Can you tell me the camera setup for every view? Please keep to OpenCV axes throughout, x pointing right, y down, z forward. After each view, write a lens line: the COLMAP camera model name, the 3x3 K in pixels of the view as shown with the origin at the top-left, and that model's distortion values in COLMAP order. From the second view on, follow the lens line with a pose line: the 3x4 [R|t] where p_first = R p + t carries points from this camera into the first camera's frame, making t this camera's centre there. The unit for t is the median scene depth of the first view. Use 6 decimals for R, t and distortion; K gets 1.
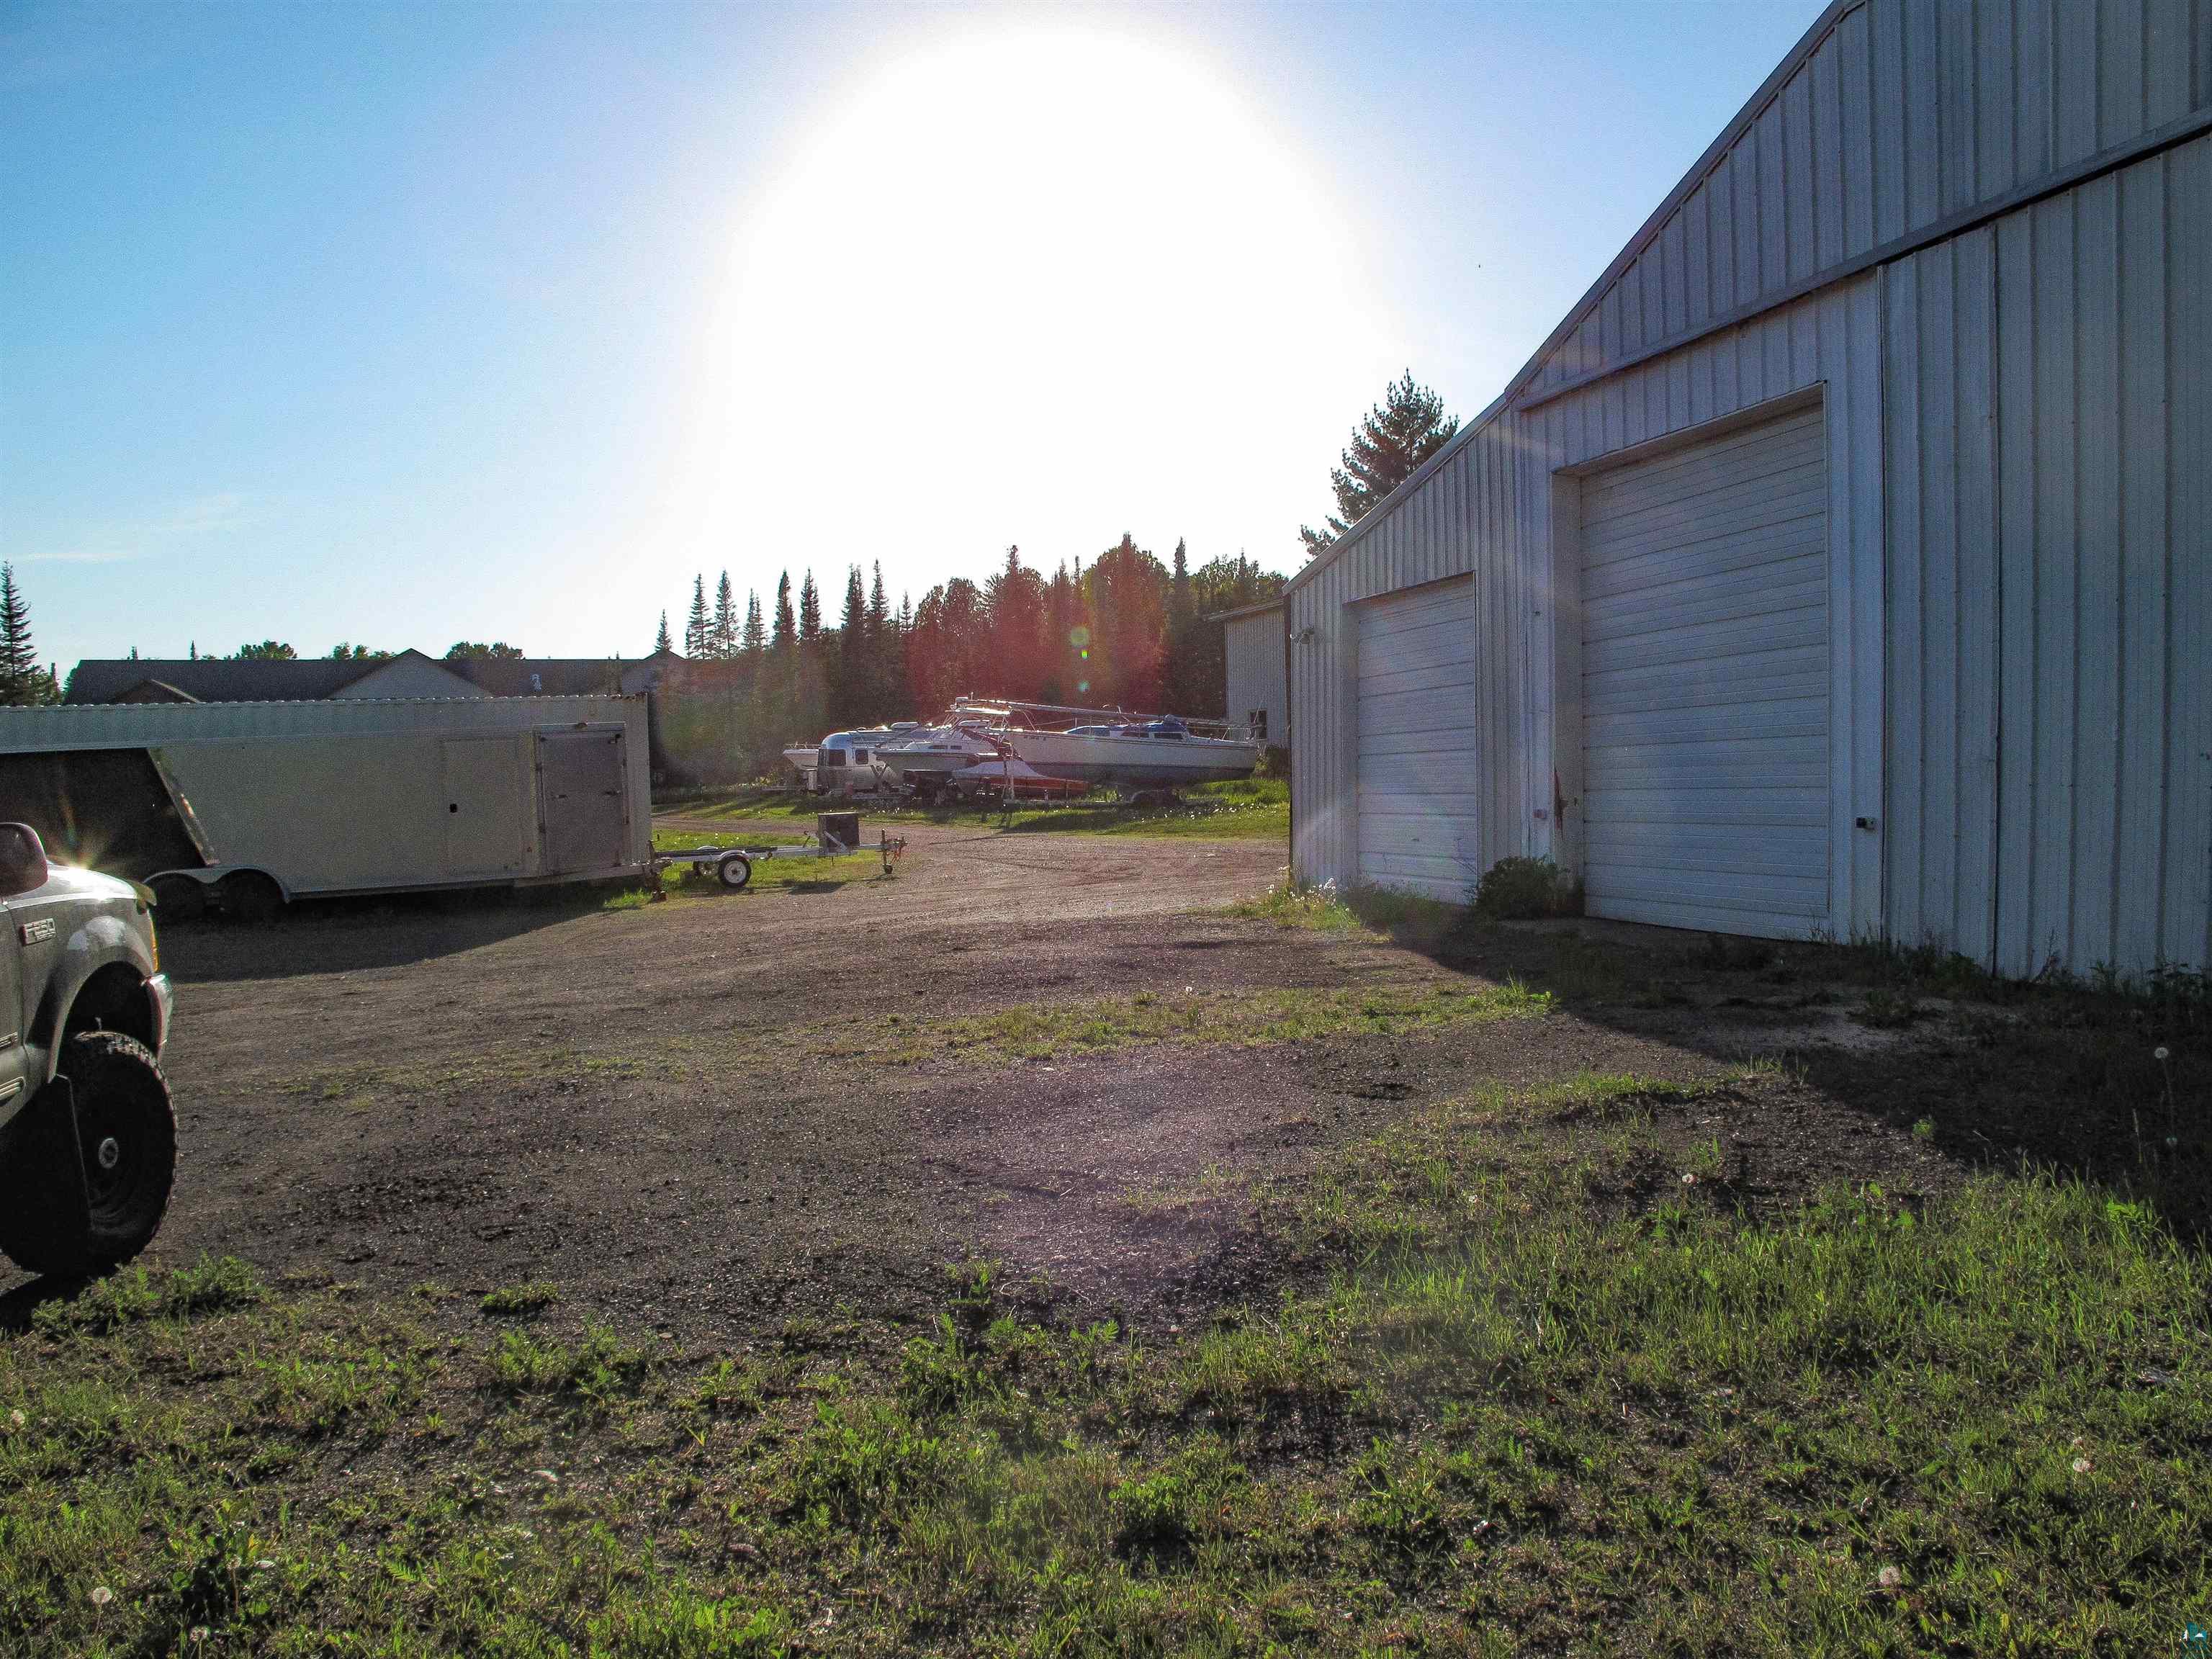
lens RADIAL K [[1869.4, 0, 1103.4], [0, 1869.4, 830.3], [0, 0, 1]] dist [-0.138932, 0.099488]
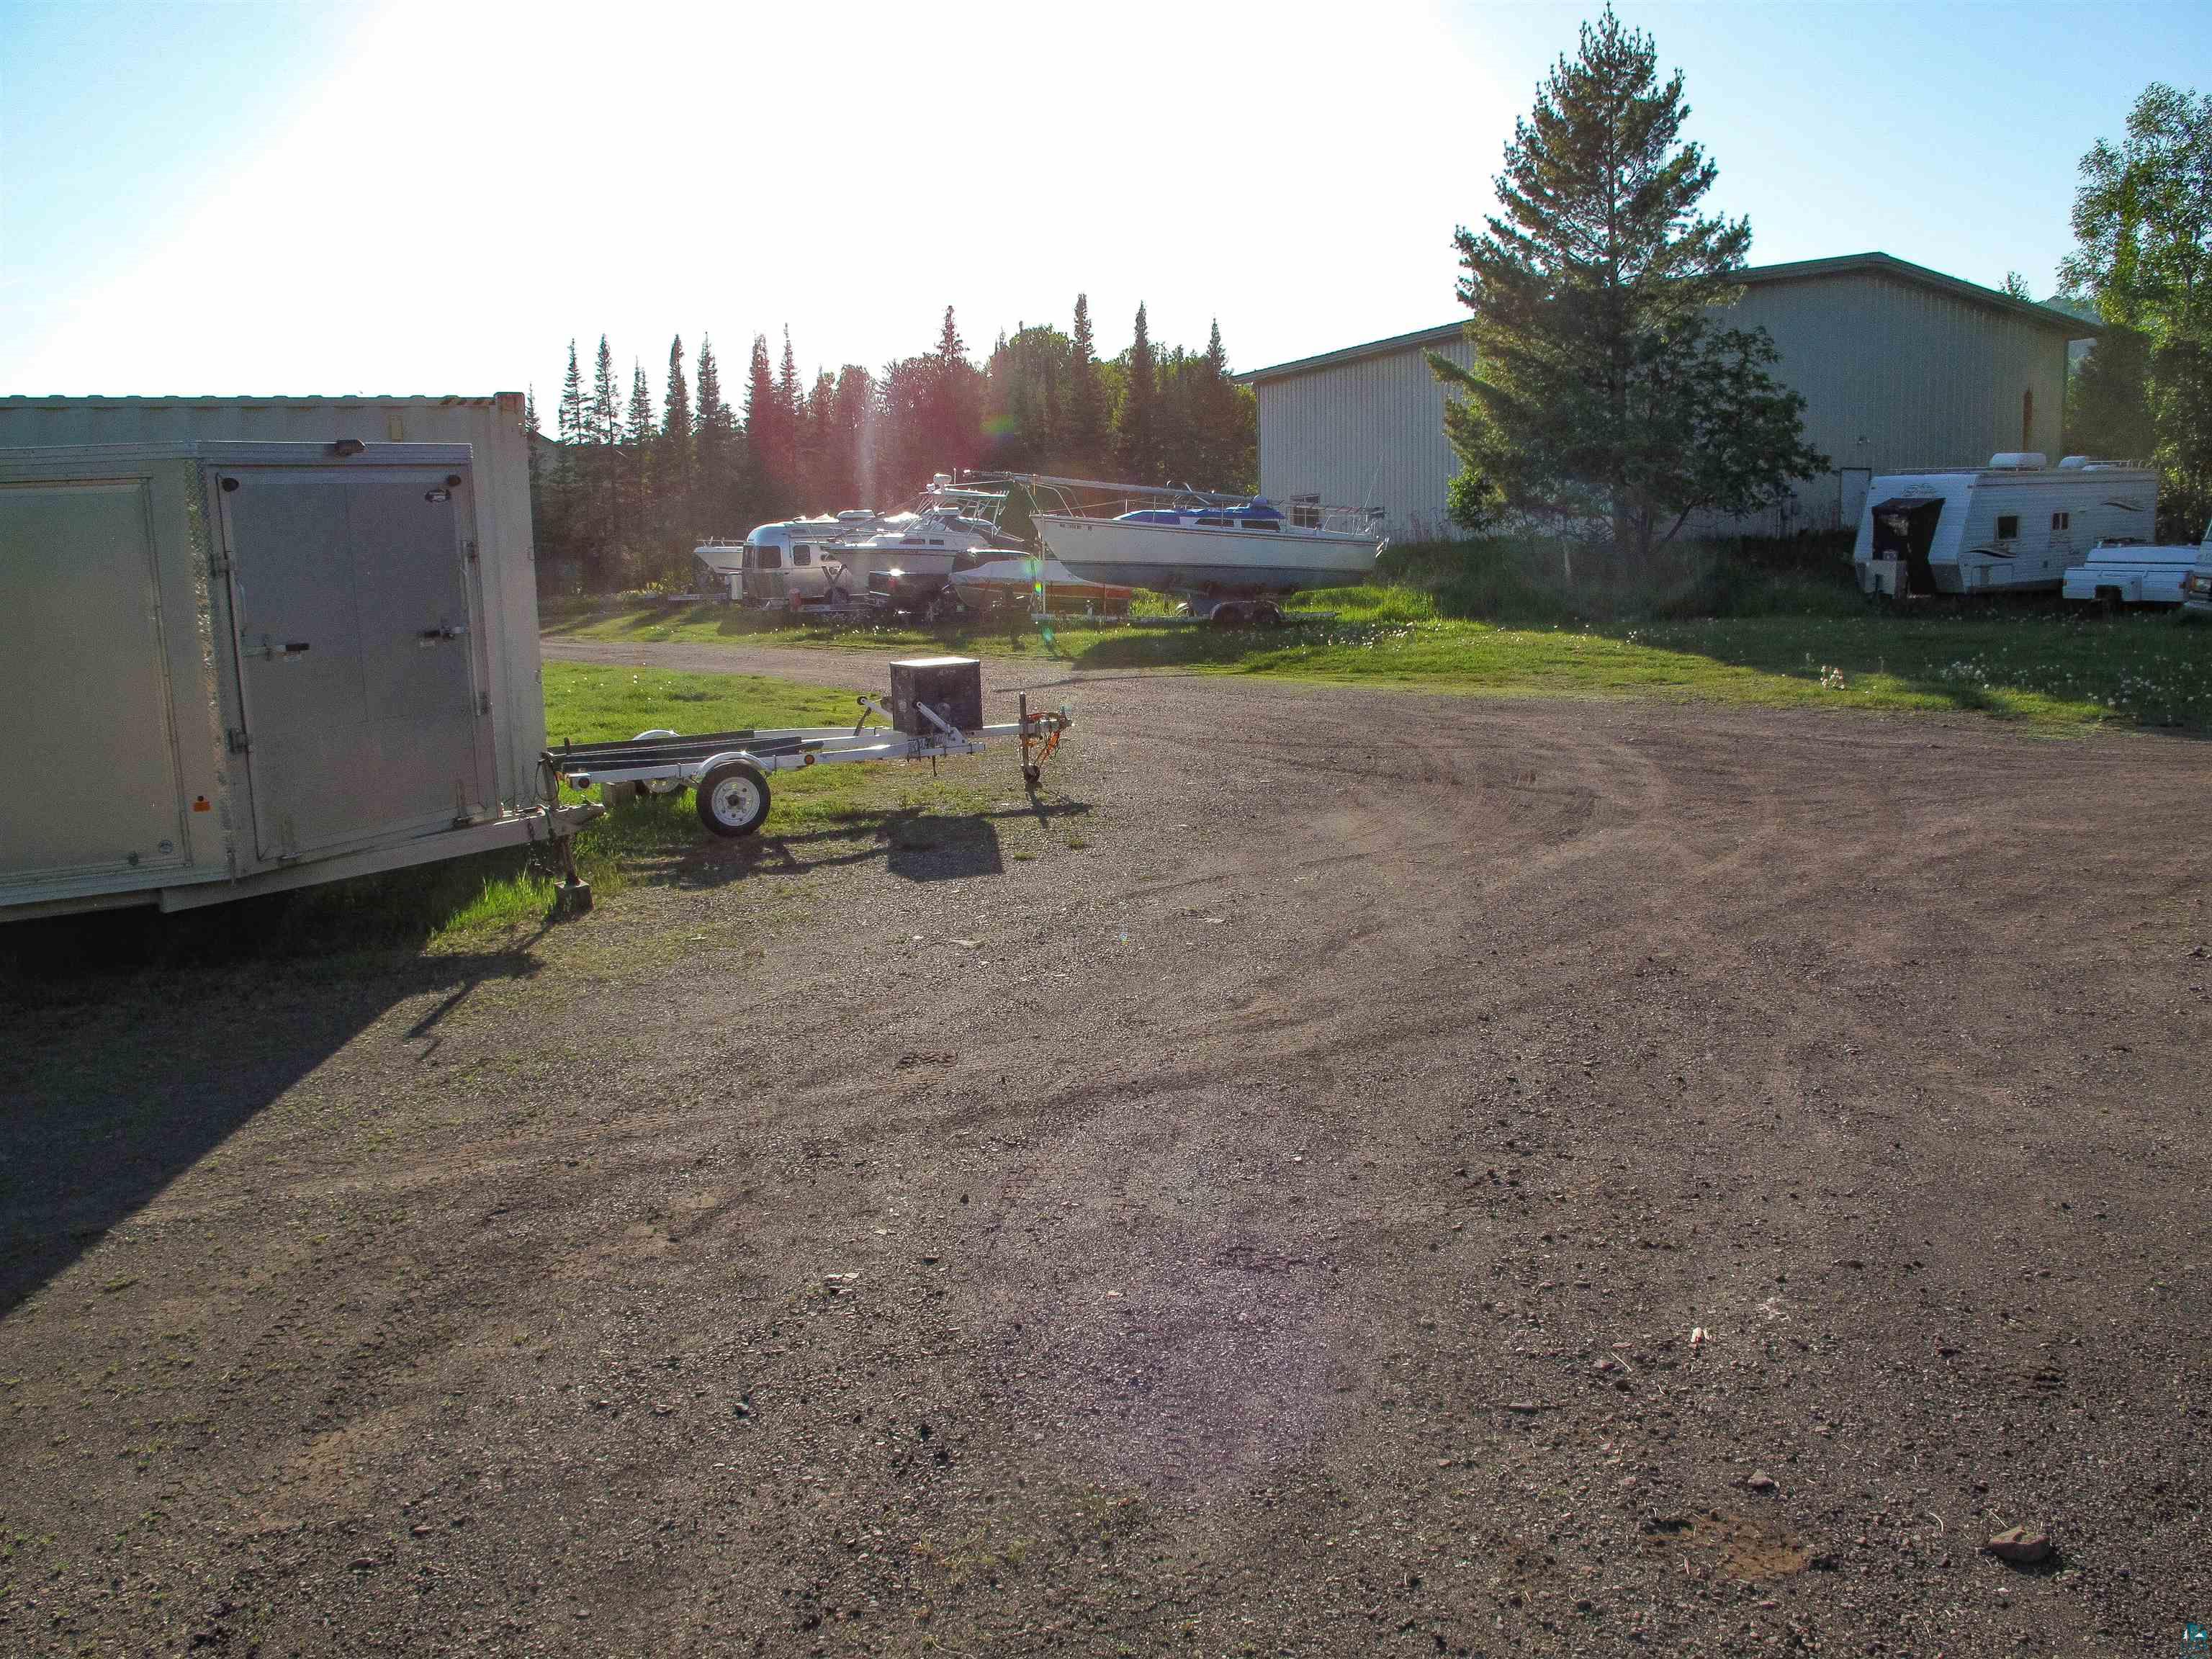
lens RADIAL K [[1869.4, 0, 1108.6], [0, 1869.4, 824.8], [0, 0, 1]] dist [-0.138932, 0.099488]
pose [[0.997605, -0.008632, 0.068621, -0.057871], [0.001627, 0.994836, 0.101486, -0.006977], [-0.069143, -0.101131, 0.992468, 0.228931]]
